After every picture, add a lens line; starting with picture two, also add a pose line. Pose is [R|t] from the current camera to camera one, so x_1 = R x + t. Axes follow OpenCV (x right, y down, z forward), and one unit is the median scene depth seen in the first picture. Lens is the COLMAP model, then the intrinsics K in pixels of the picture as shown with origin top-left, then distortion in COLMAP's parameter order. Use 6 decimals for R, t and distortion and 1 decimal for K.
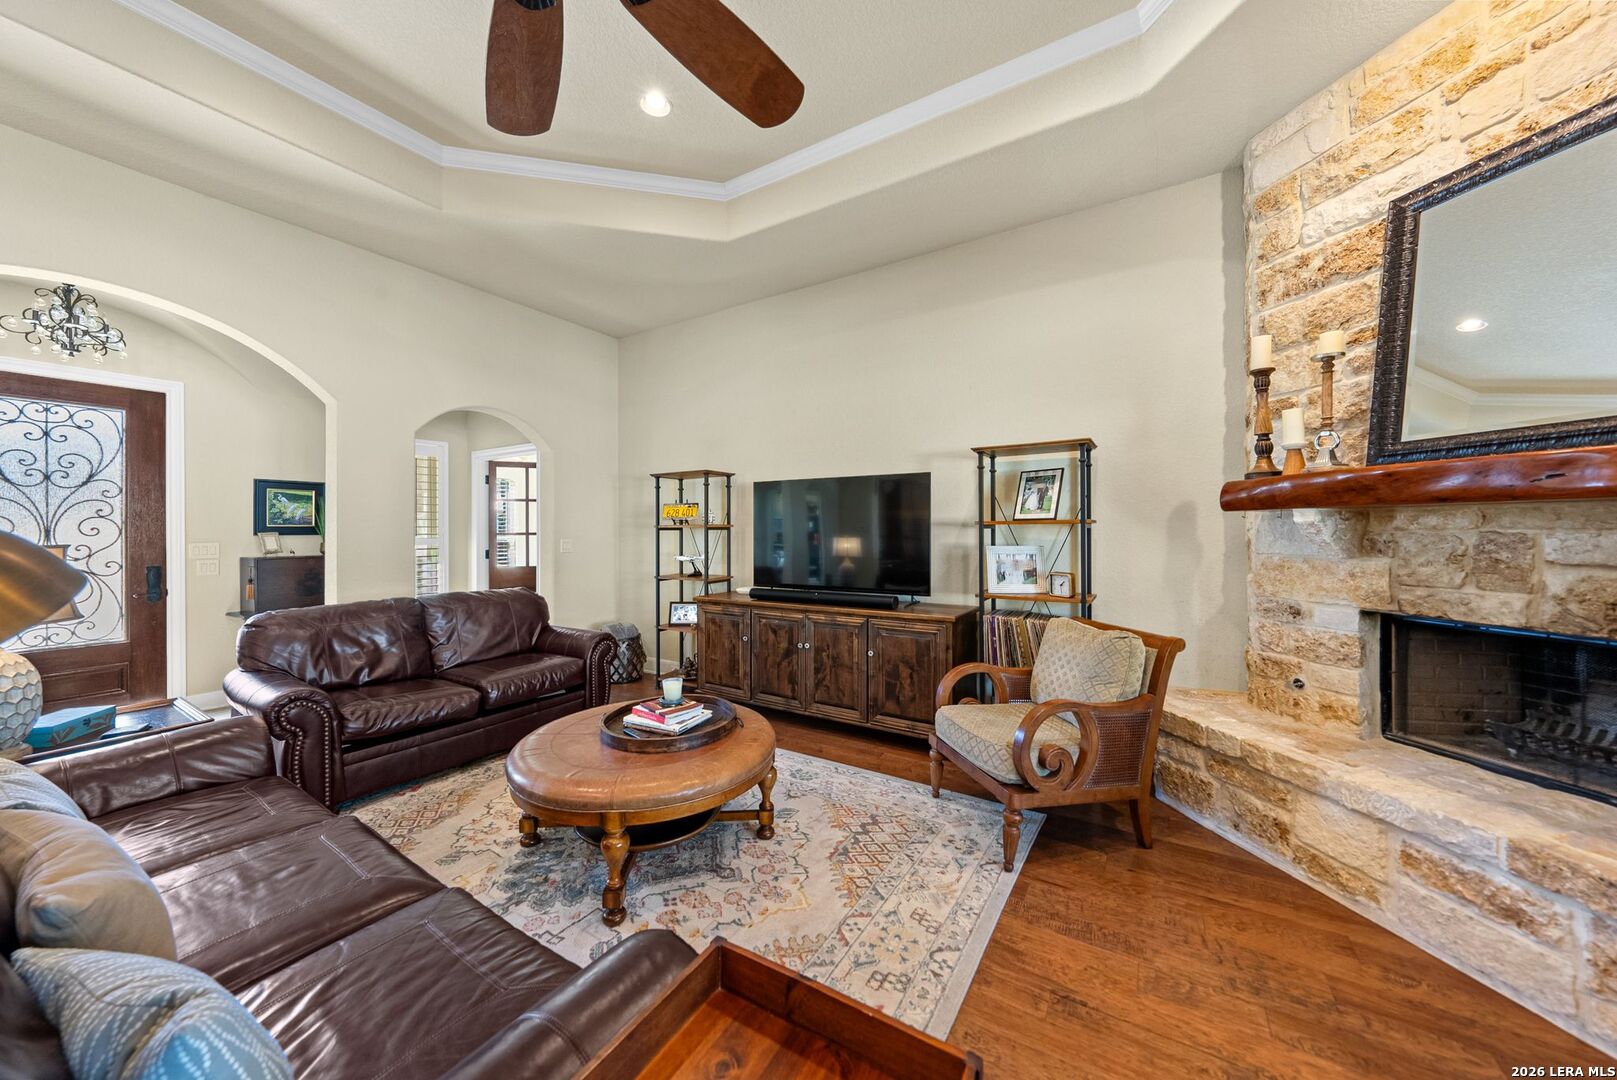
lens RADIAL K [[564.9, 0, 803.5], [0, 564.9, 530.9], [0, 0, 1]] dist [-0.000709, 0.000427]
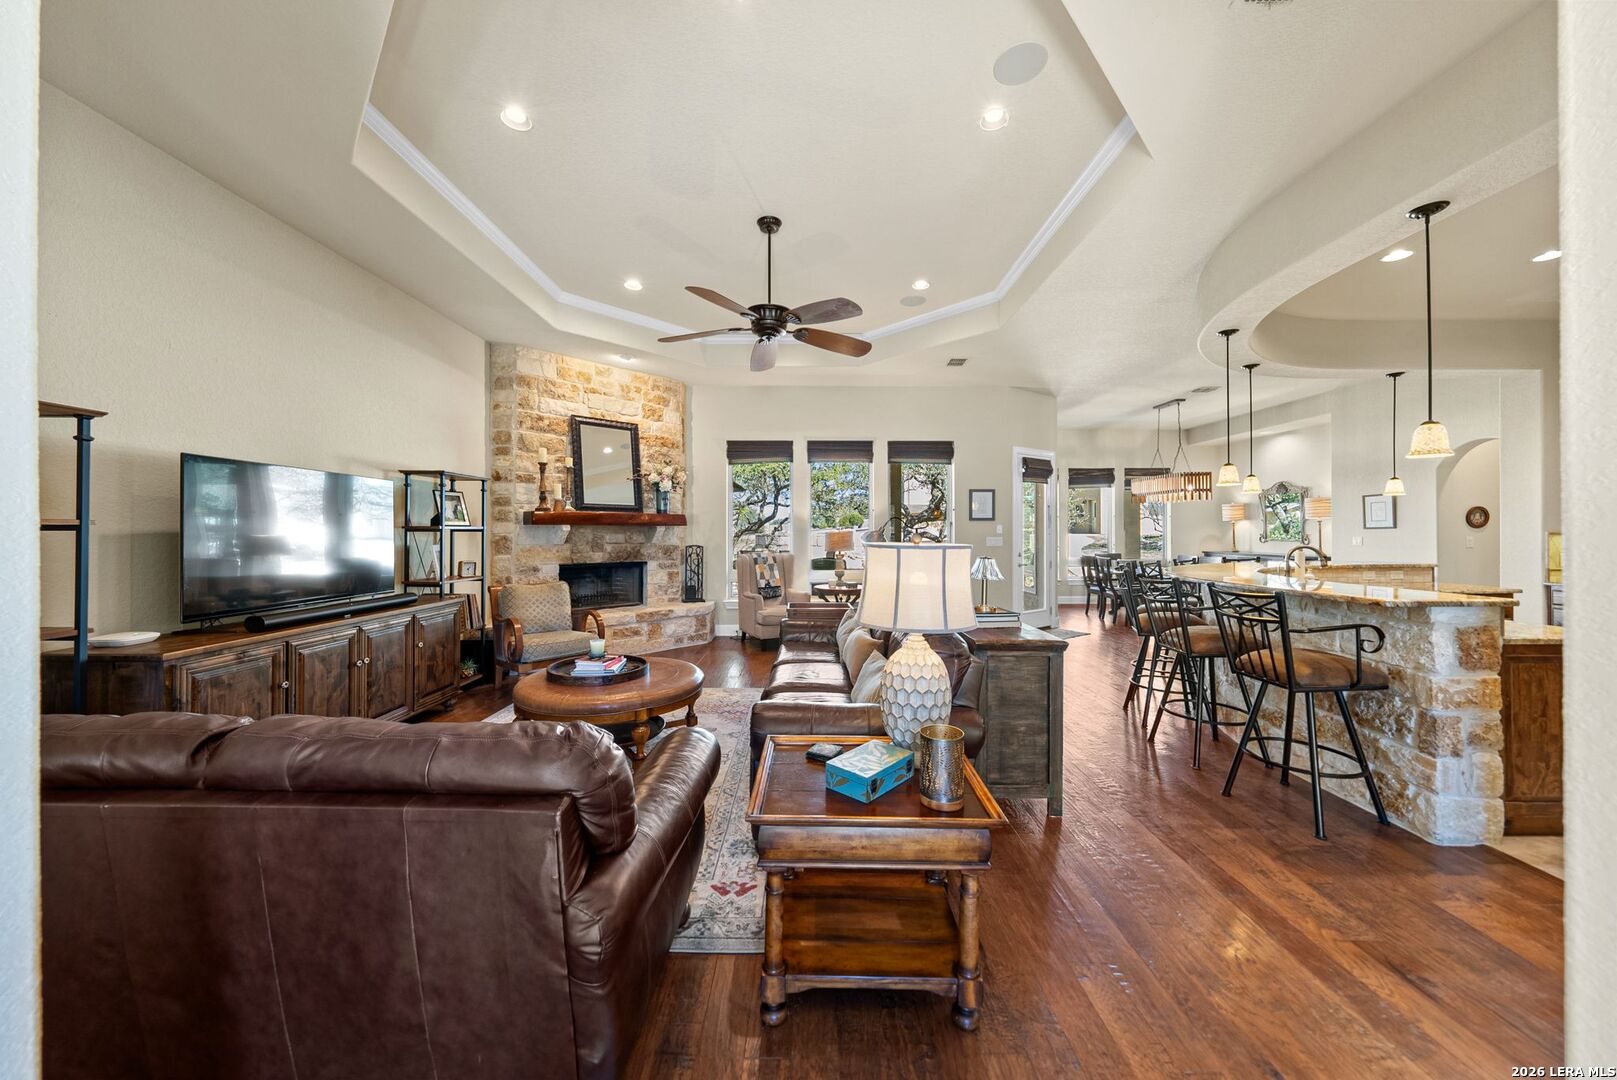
lens RADIAL K [[564.9, 0, 803.5], [0, 564.9, 530.9], [0, 0, 1]] dist [-0.000709, 0.000427]
pose [[-0.523587, 0.007524, 0.851939, -1.763040], [0.002541, 0.999970, -0.007270, 0.007798], [-0.851968, -0.001642, -0.523591, 1.373148]]
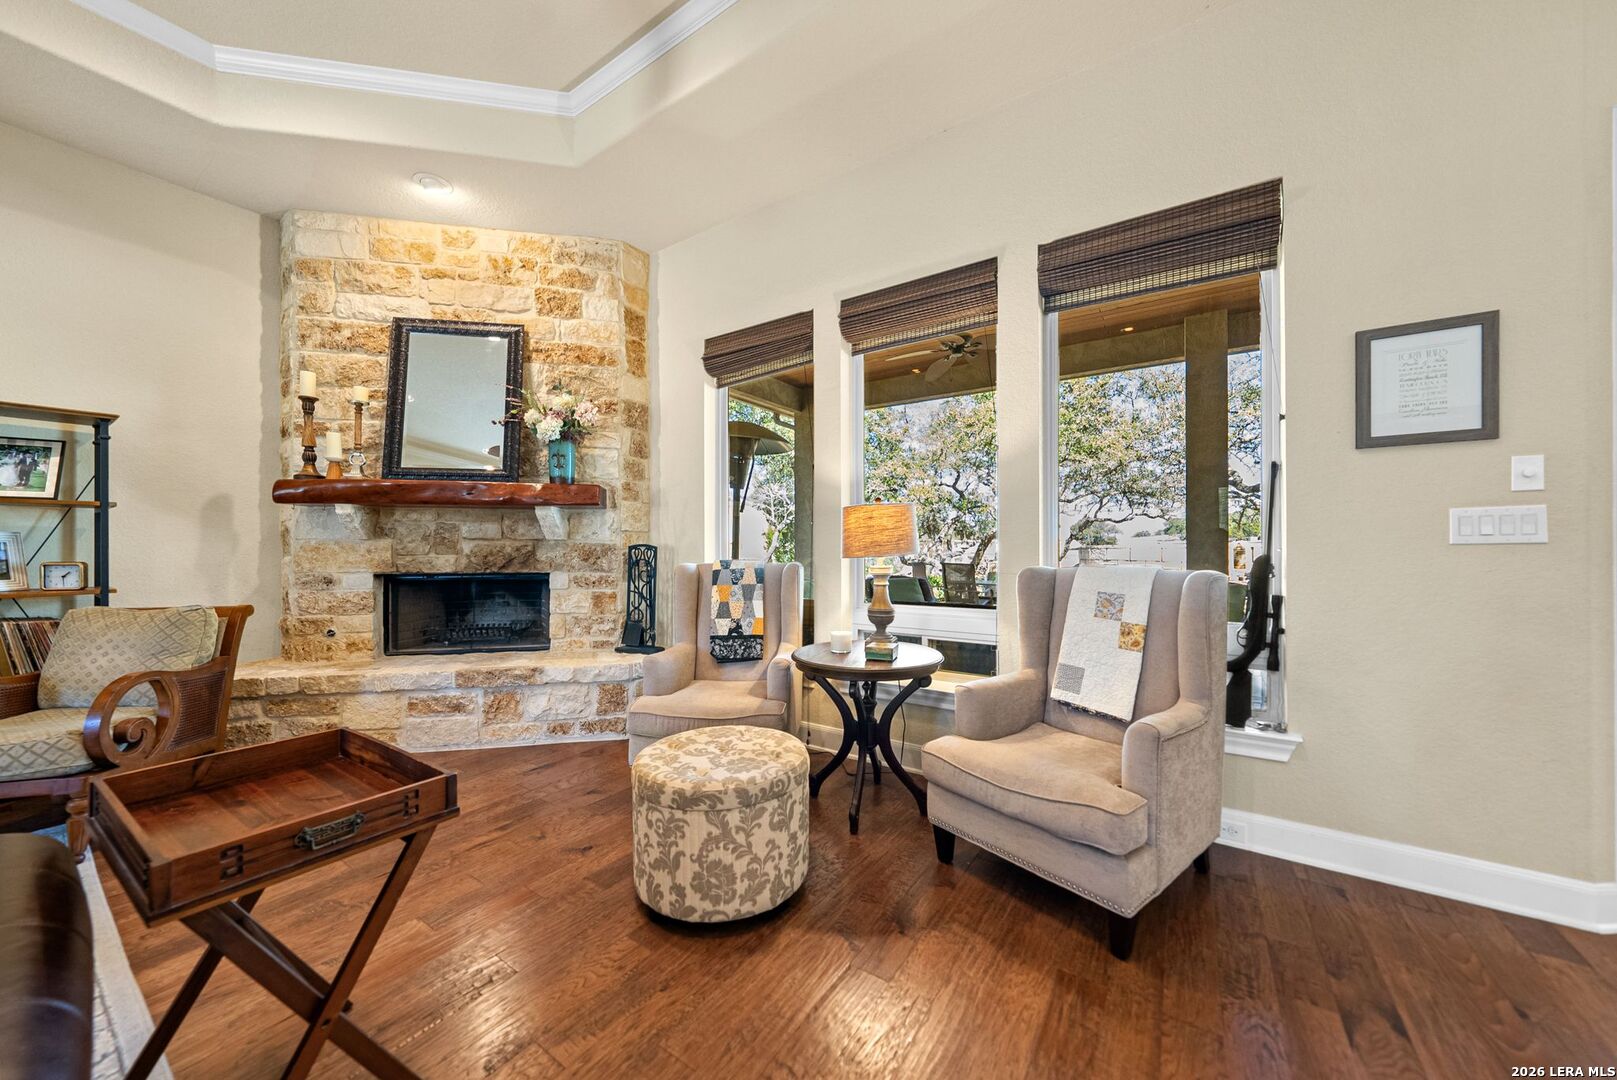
lens RADIAL K [[569.6, 0, 809.8], [0, 569.6, 546.0], [0, 0, 1]] dist [0.000078, 0.000074]
pose [[0.040022, 0.008990, 0.999158, -0.489875], [0.002331, 0.999956, -0.009091, 0.079889], [-0.999196, 0.002693, 0.039999, -0.229840]]
